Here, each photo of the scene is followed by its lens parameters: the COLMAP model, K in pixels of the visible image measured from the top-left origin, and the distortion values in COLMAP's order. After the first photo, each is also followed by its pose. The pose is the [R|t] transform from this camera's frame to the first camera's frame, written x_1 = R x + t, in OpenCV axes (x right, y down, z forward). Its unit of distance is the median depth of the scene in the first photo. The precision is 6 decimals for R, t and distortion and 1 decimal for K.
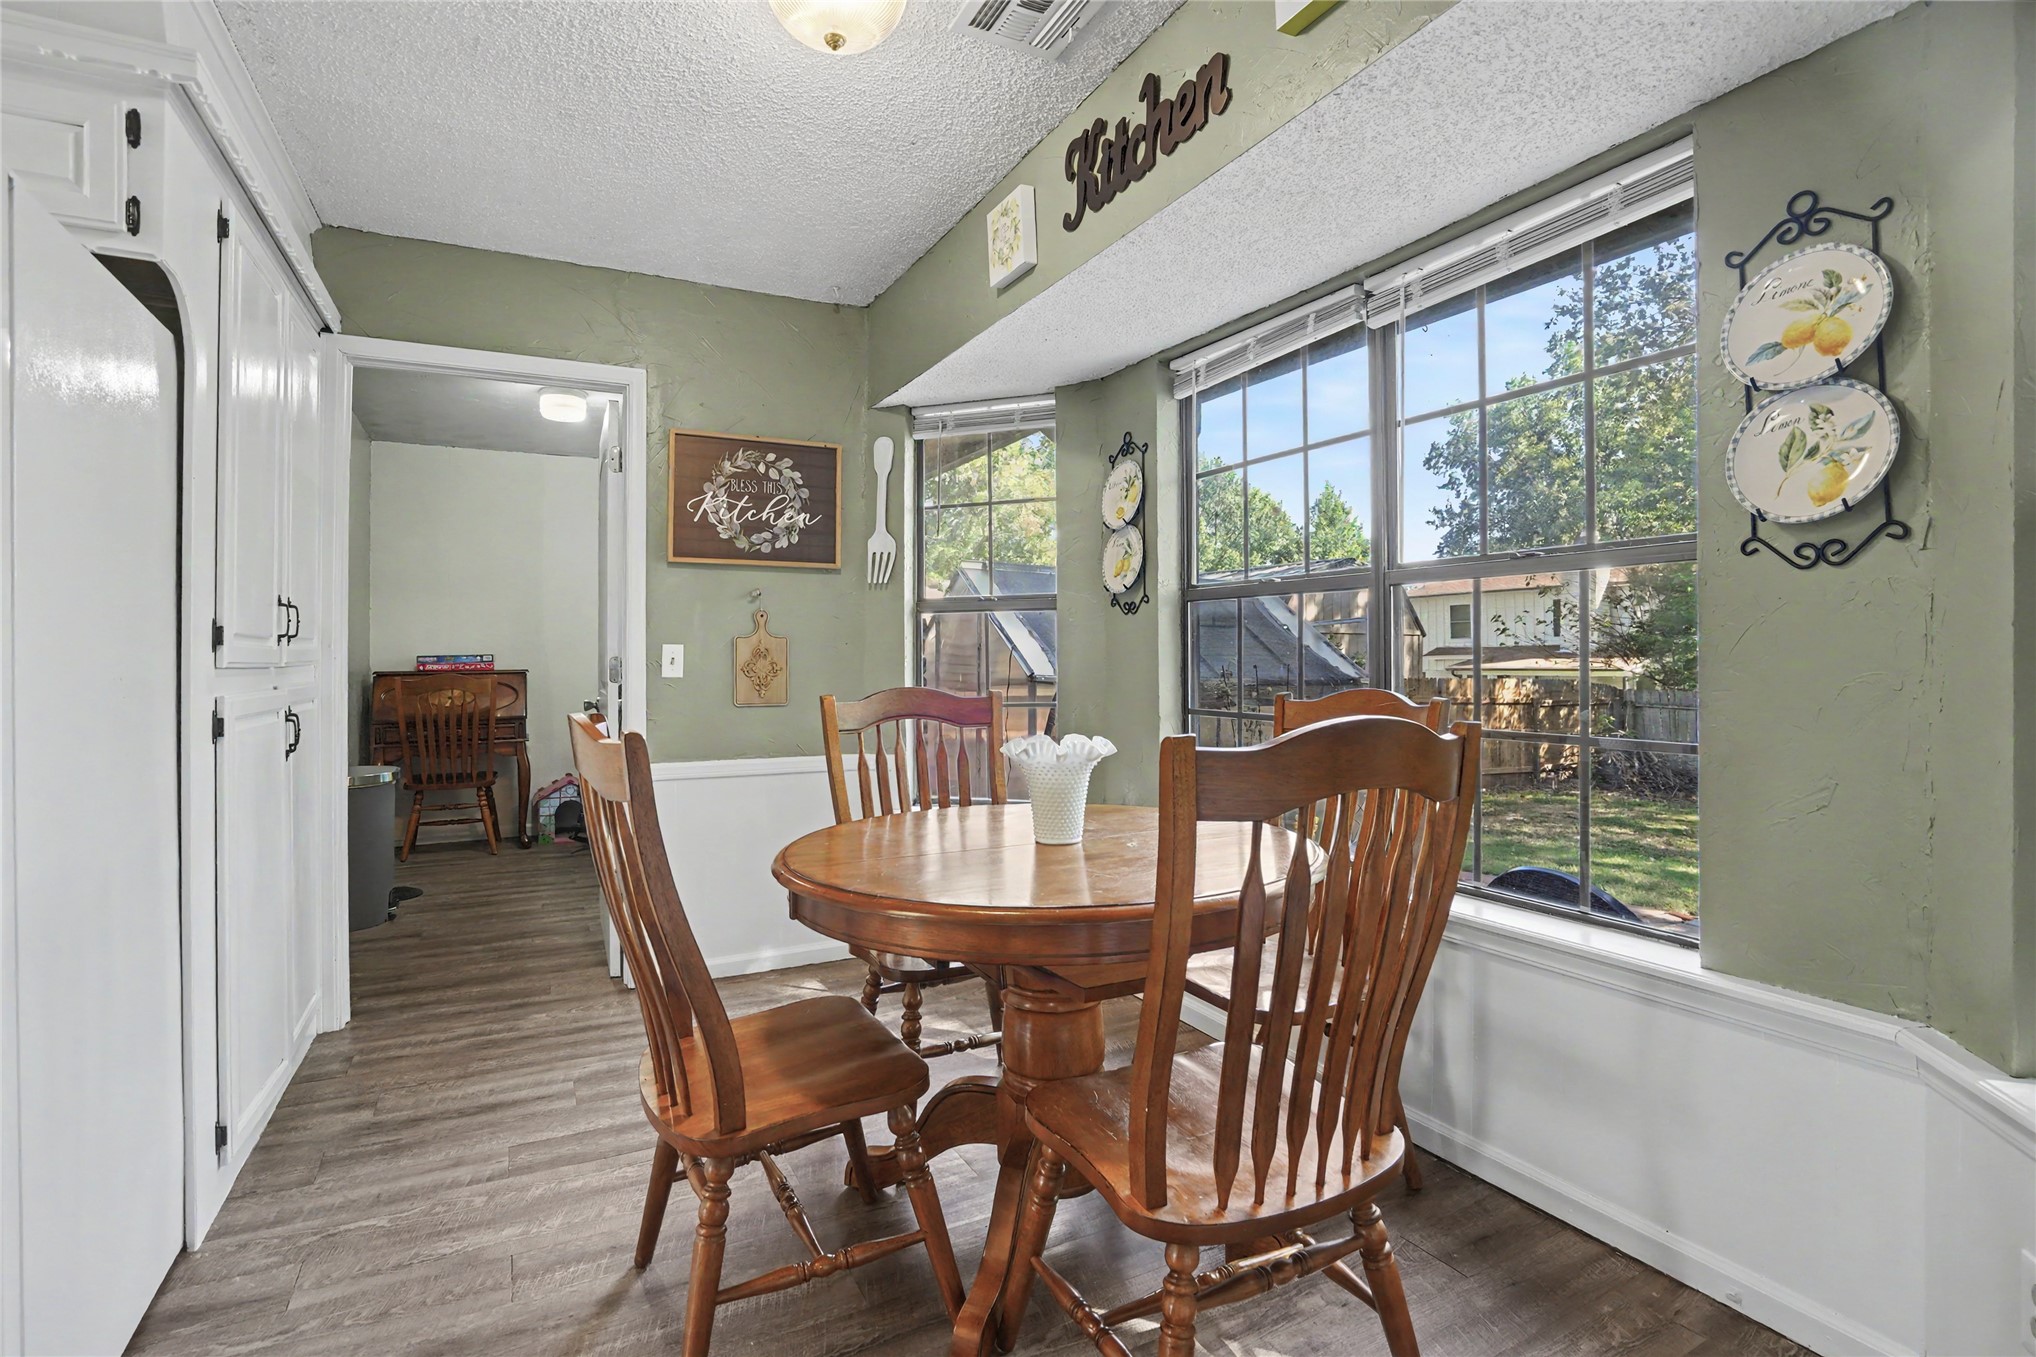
lens RADIAL K [[958.7, 0, 1018.9], [0, 958.7, 672.7], [0, 0, 1]] dist [-0.065787, 0.026430]
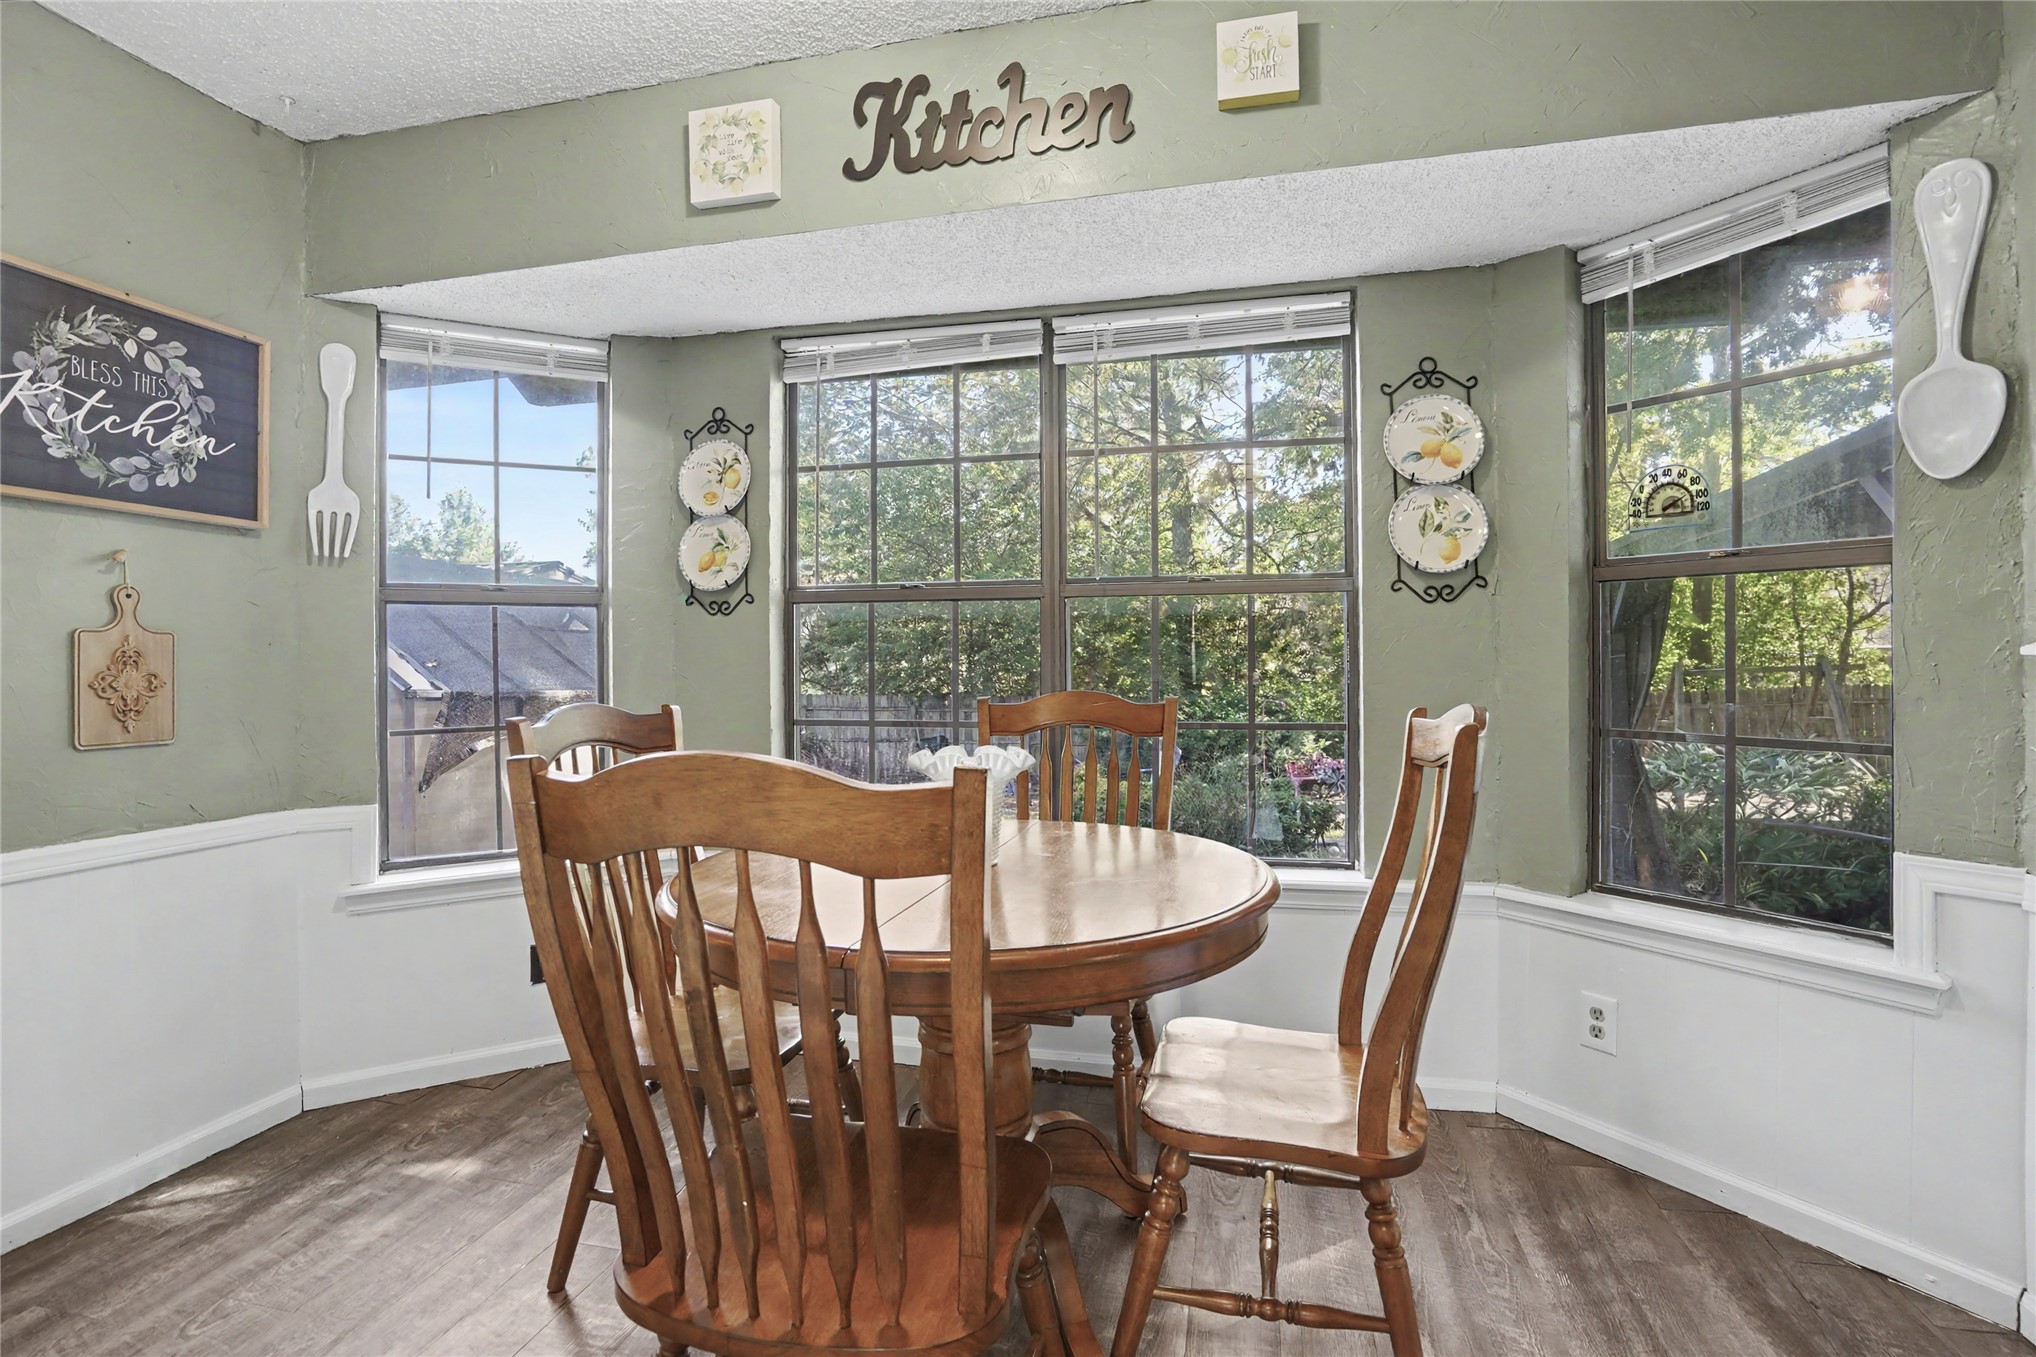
lens RADIAL K [[958.7, 0, 1018.9], [0, 958.7, 672.7], [0, 0, 1]] dist [-0.065787, 0.026430]
pose [[0.665732, -0.008858, 0.746138, -0.390797], [0.014992, 0.999886, -0.001506, -0.002470], [-0.746040, 0.012189, 0.665789, 0.236455]]
